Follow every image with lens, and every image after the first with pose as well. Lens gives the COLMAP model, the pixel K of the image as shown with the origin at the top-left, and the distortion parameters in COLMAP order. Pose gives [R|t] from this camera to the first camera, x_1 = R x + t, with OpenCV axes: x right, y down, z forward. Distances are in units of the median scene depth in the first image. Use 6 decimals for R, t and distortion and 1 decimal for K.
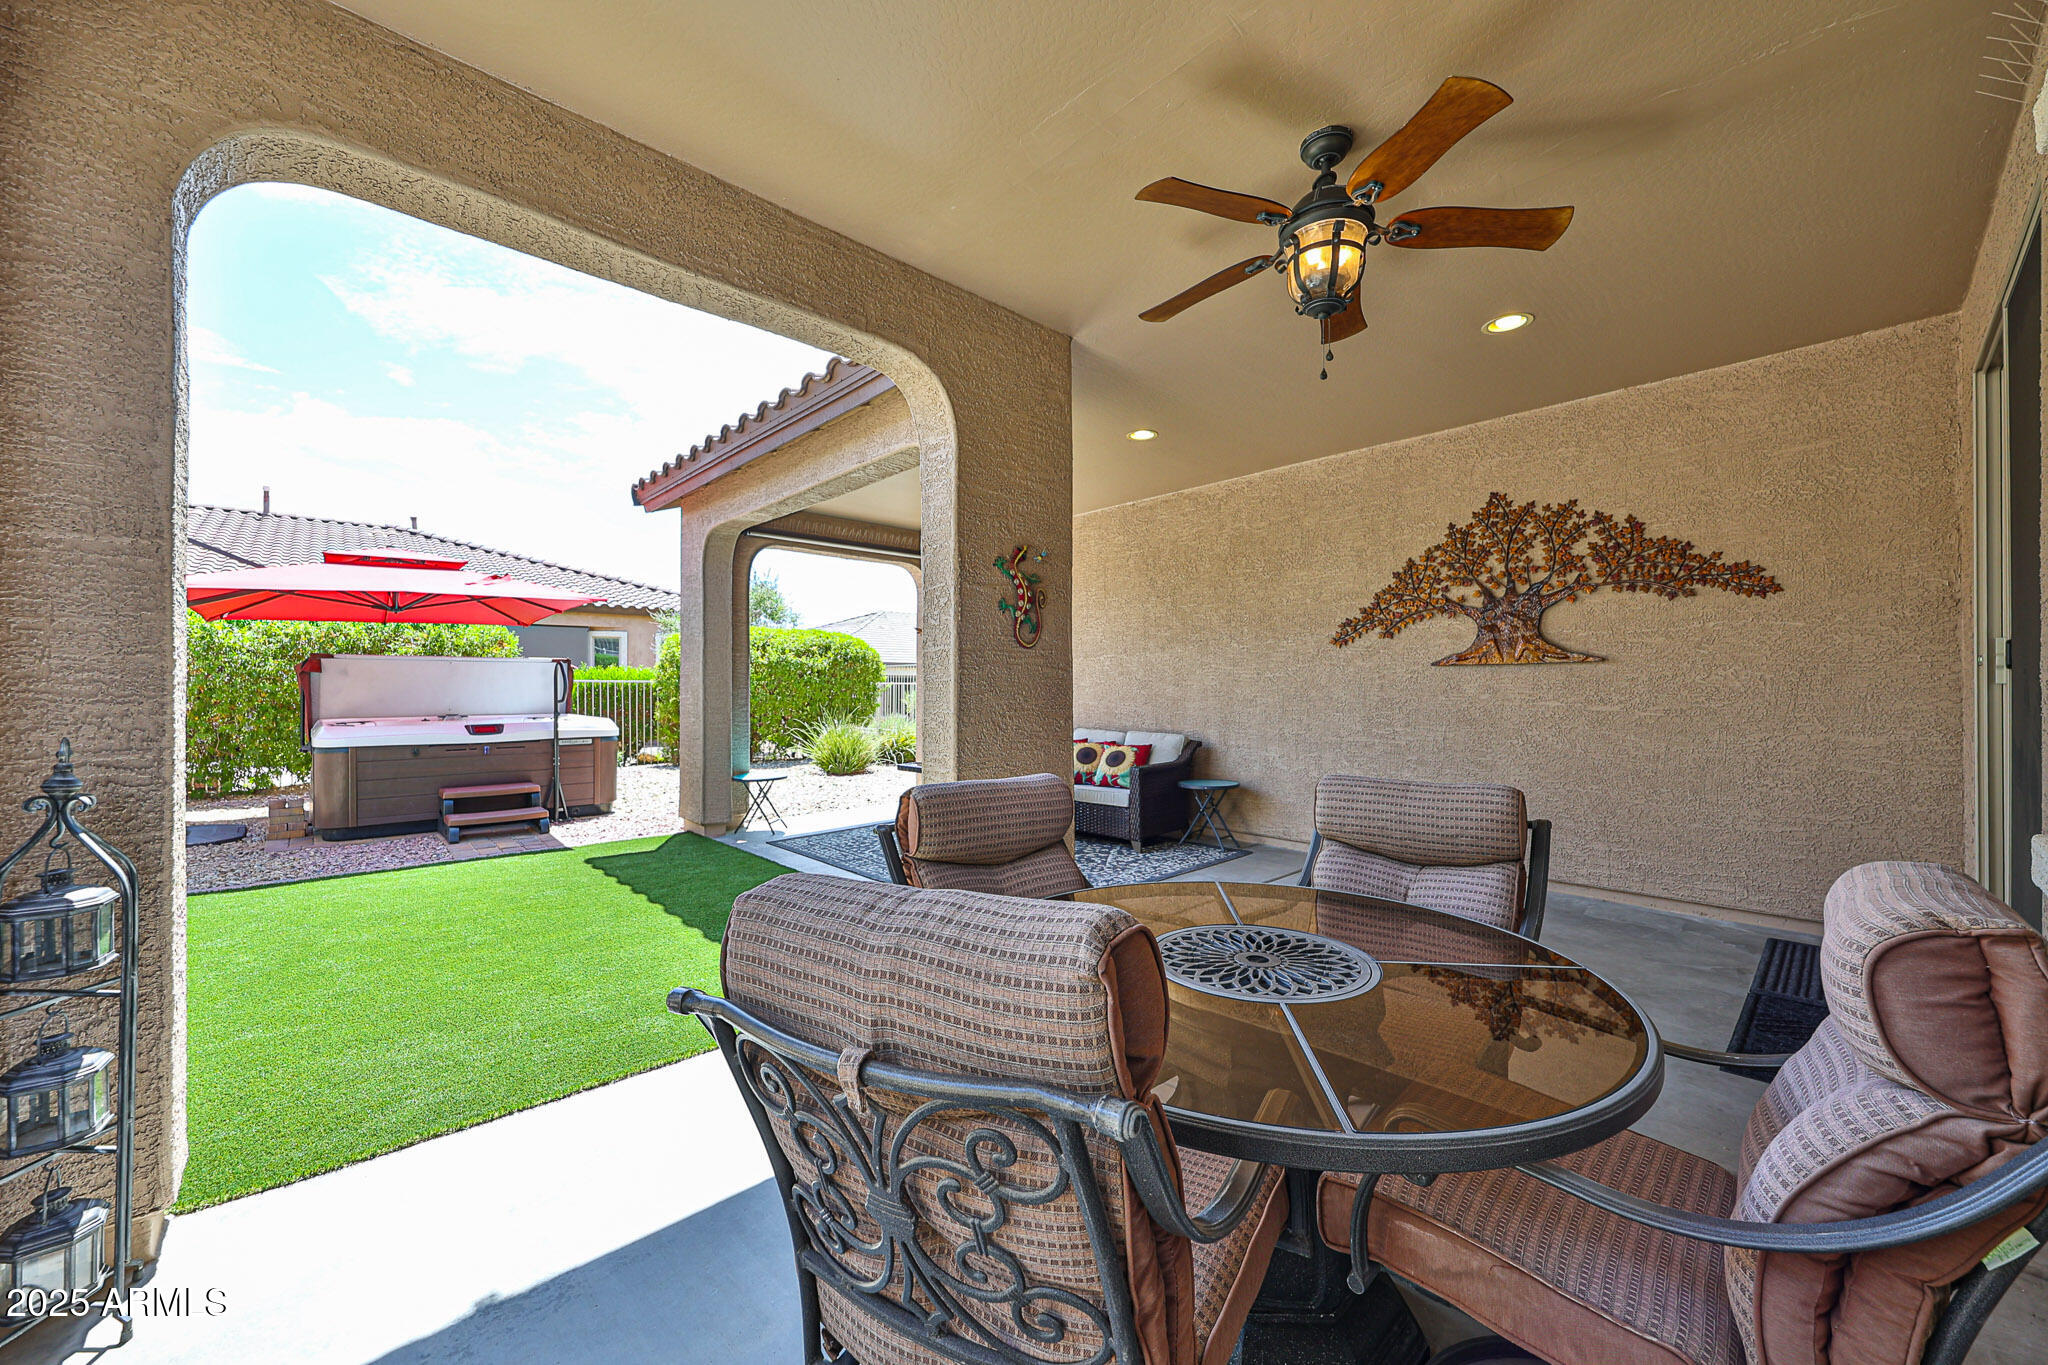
lens RADIAL K [[789.4, 0, 1031.7], [0, 789.4, 684.8], [0, 0, 1]] dist [0.002571, 0.000147]
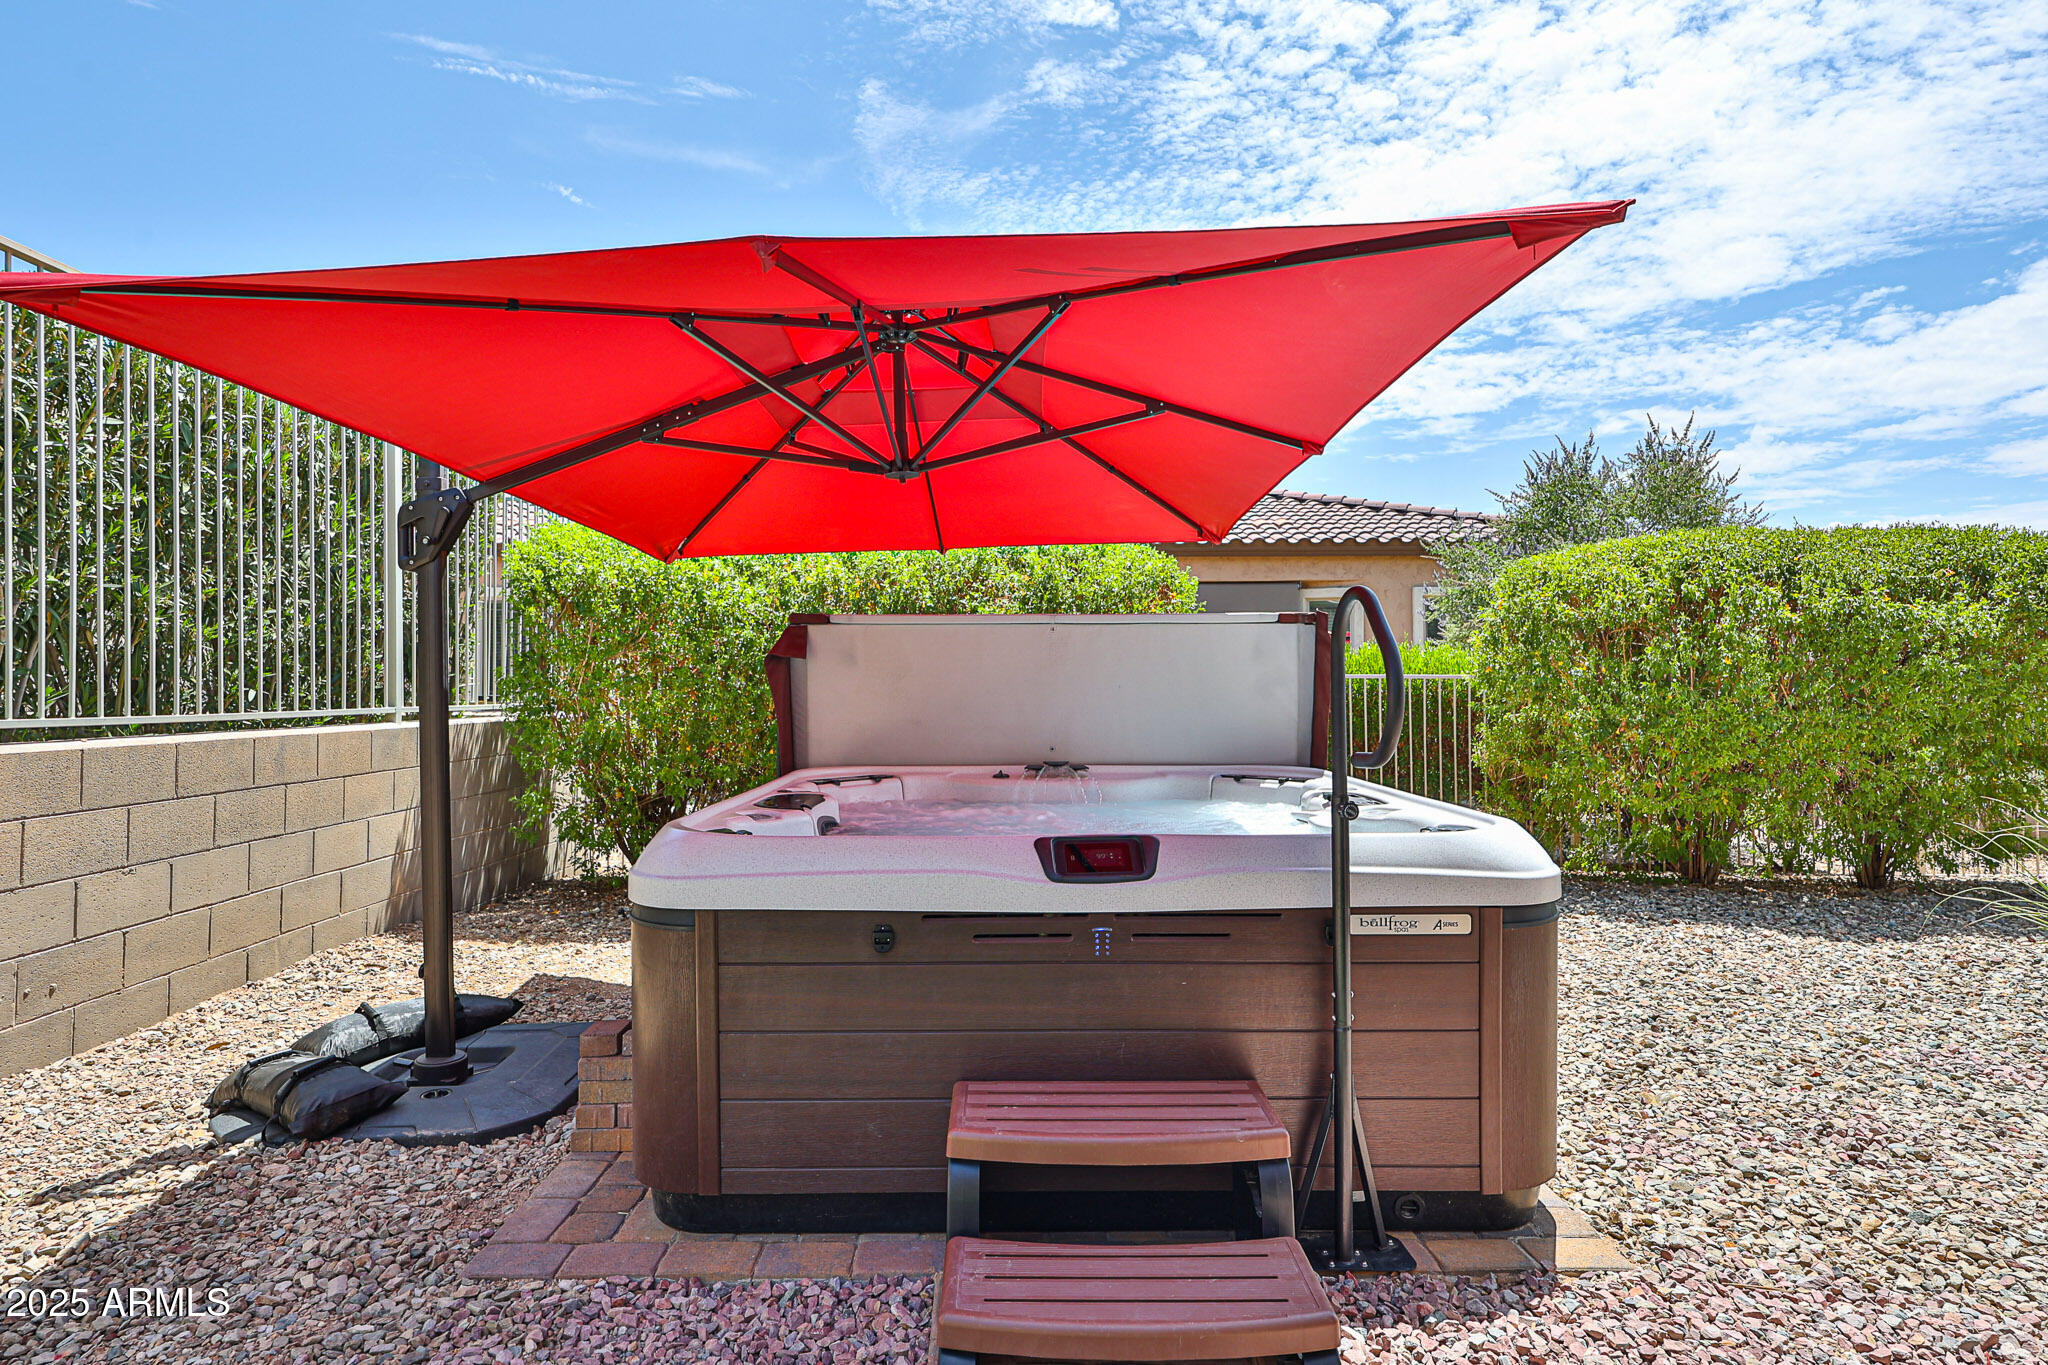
lens RADIAL K [[1037.5, 0, 1026.4], [0, 1037.5, 685.4], [0, 0, 1]] dist [0.000950, 0.000094]
pose [[0.741477, 0.000587, -0.670978, -0.400897], [0.001272, 0.999997, 0.002281, -0.001058], [0.670977, -0.002545, 0.741474, 0.610971]]
